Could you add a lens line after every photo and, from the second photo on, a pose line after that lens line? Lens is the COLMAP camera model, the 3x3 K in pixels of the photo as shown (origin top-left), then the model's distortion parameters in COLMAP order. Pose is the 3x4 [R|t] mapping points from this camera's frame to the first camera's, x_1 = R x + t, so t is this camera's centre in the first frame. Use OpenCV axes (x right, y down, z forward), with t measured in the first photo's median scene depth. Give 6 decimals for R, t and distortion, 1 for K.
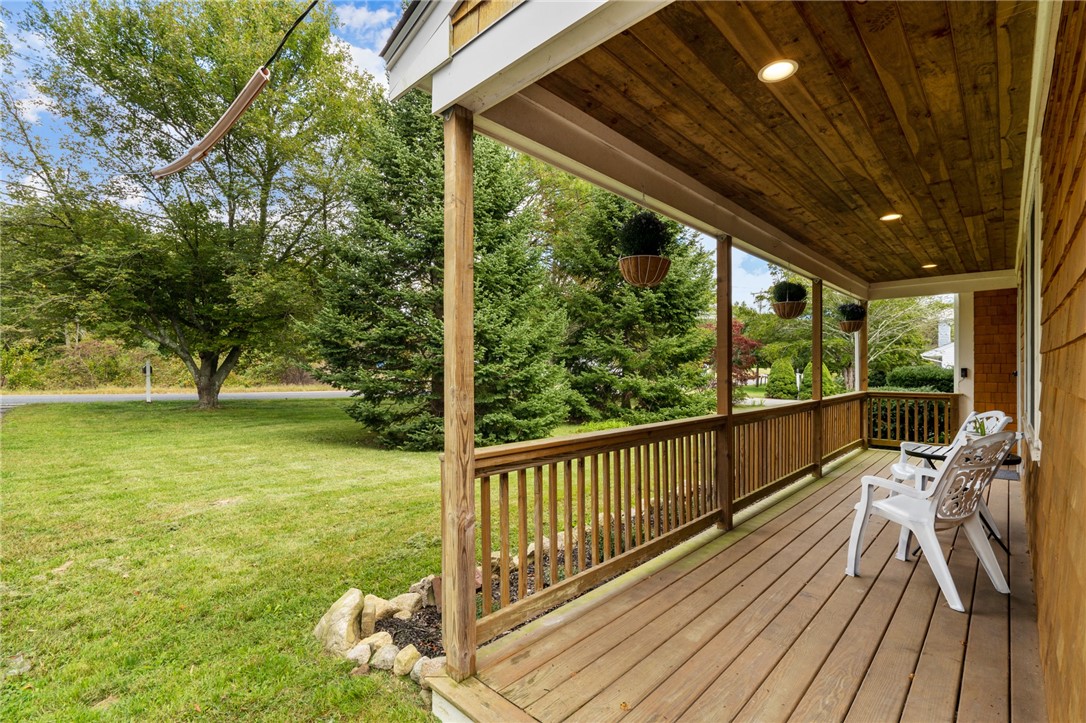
lens RADIAL K [[495.0, 0, 543.0], [0, 495.0, 367.6], [0, 0, 1]] dist [-0.000107, 0.000928]
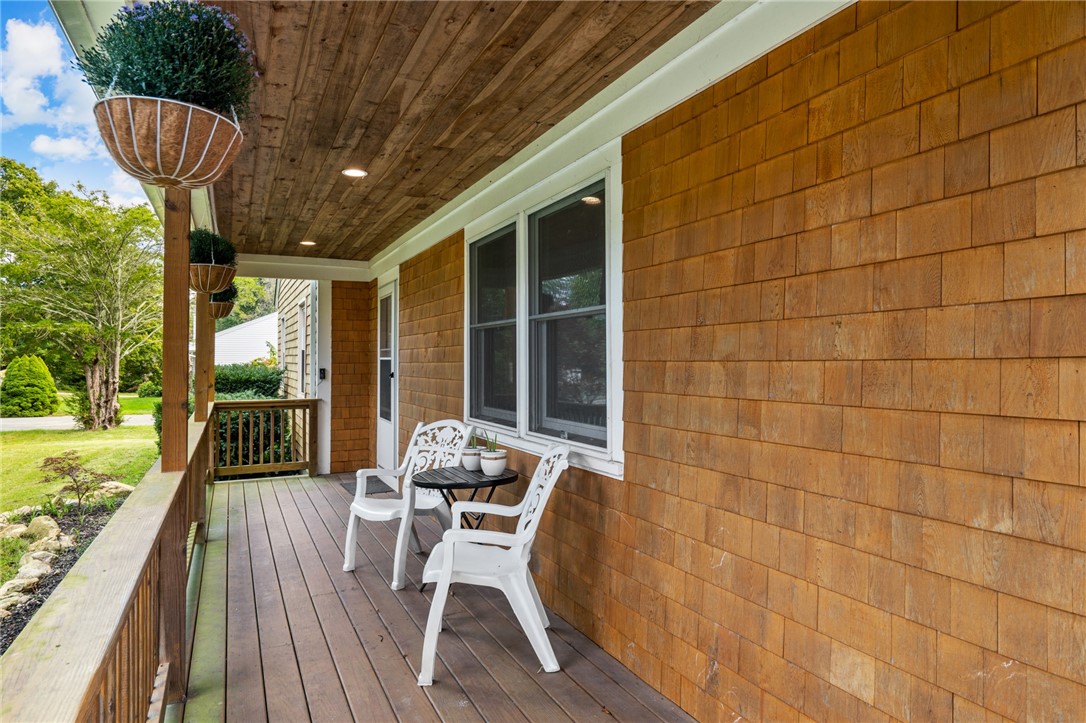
lens RADIAL K [[660.6, 0, 554.0], [0, 660.6, 343.1], [0, 0, 1]] dist [0.003900, 0.000074]
pose [[0.349257, 0.022798, 0.936750, -0.078571], [0.005206, 0.999641, -0.026270, -0.010808], [-0.937012, 0.014052, 0.349013, 0.228242]]
